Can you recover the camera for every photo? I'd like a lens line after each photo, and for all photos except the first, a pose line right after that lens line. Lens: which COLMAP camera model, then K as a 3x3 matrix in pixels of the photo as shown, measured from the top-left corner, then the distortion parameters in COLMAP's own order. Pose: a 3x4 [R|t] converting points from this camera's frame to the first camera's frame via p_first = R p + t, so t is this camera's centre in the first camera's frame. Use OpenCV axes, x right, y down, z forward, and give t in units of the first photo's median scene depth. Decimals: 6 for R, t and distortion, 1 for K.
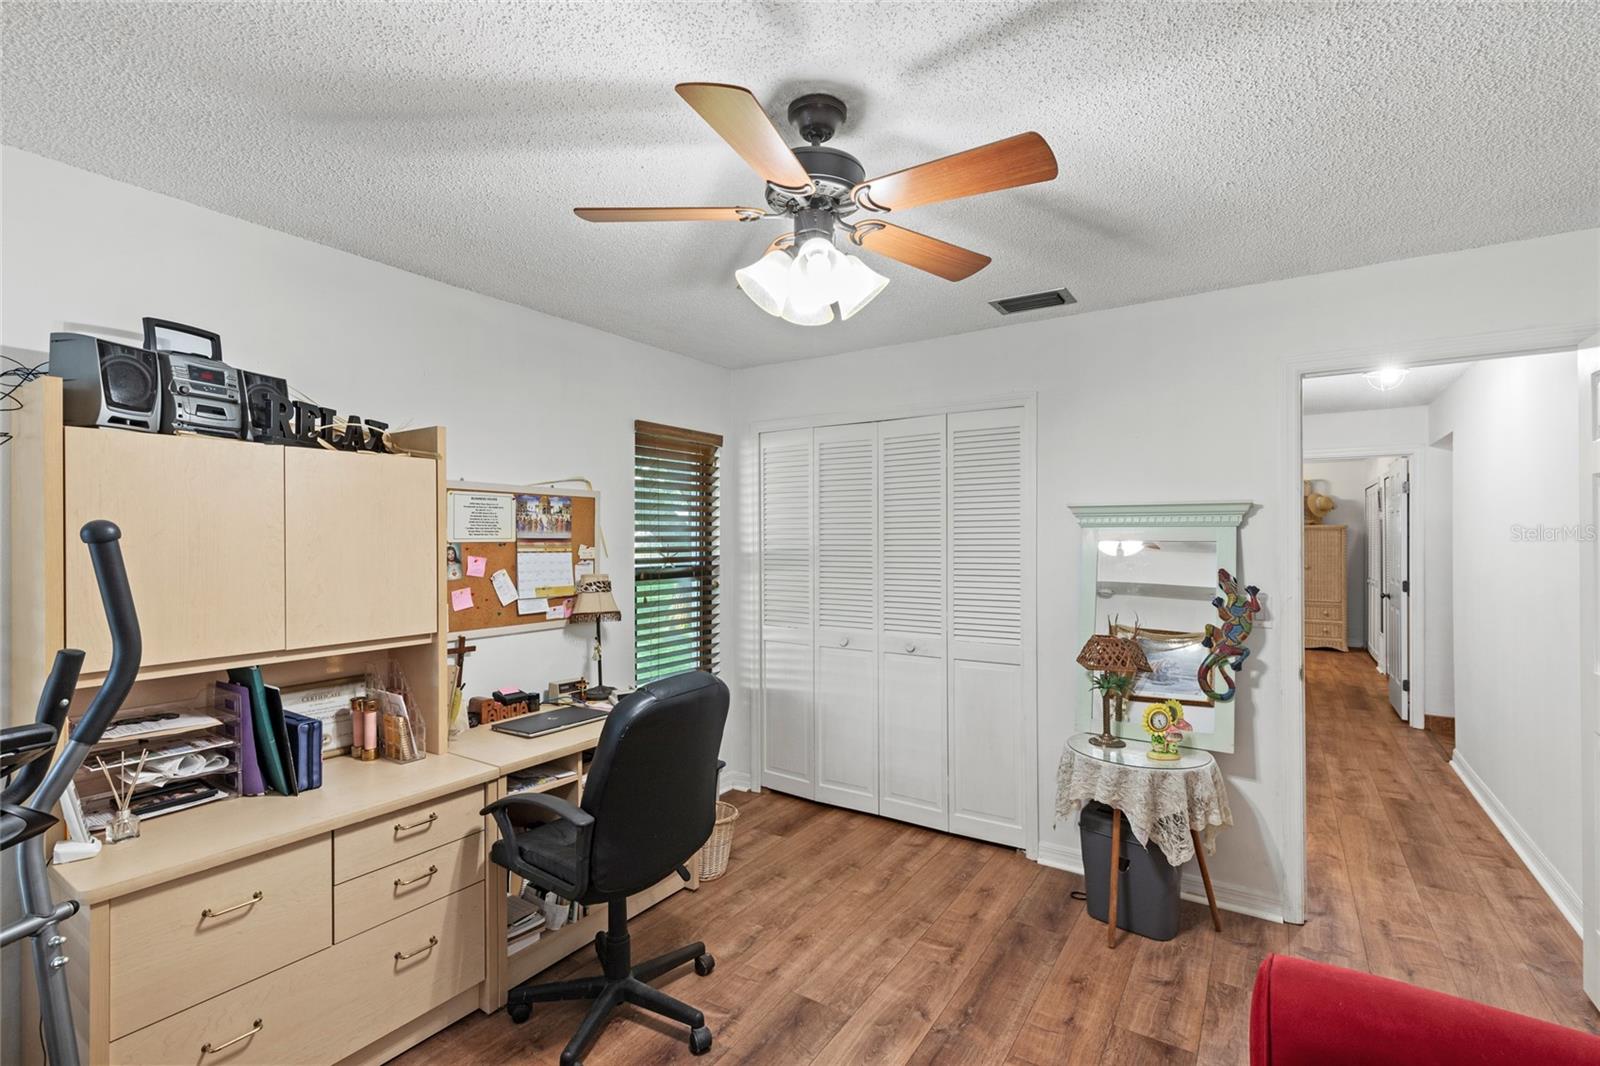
lens RADIAL K [[725.6, 0, 798.7], [0, 725.6, 536.0], [0, 0, 1]] dist [0.009360, -0.001831]
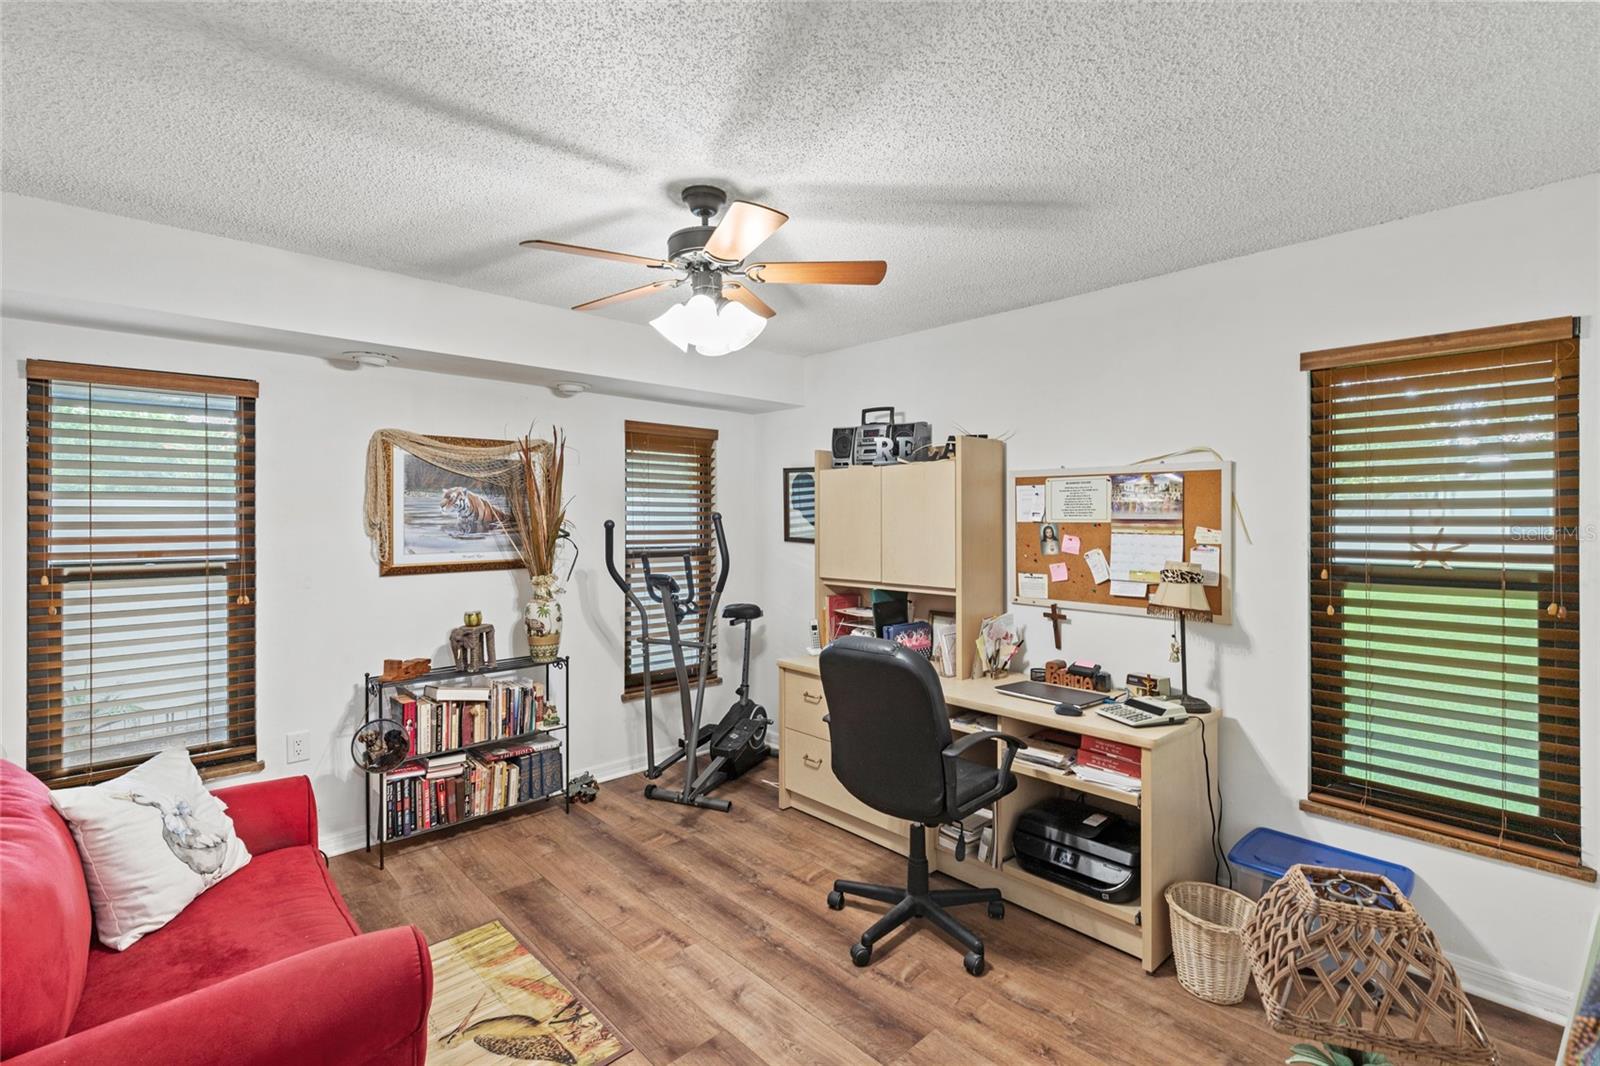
lens RADIAL K [[725.6, 0, 793.5], [0, 725.6, 519.3], [0, 0, 1]] dist [0.009360, -0.001831]
pose [[-0.242076, 0.007291, -0.970230, 0.721509], [0.004482, 0.999970, 0.006396, -0.005192], [0.970247, -0.002800, -0.242102, 0.842099]]
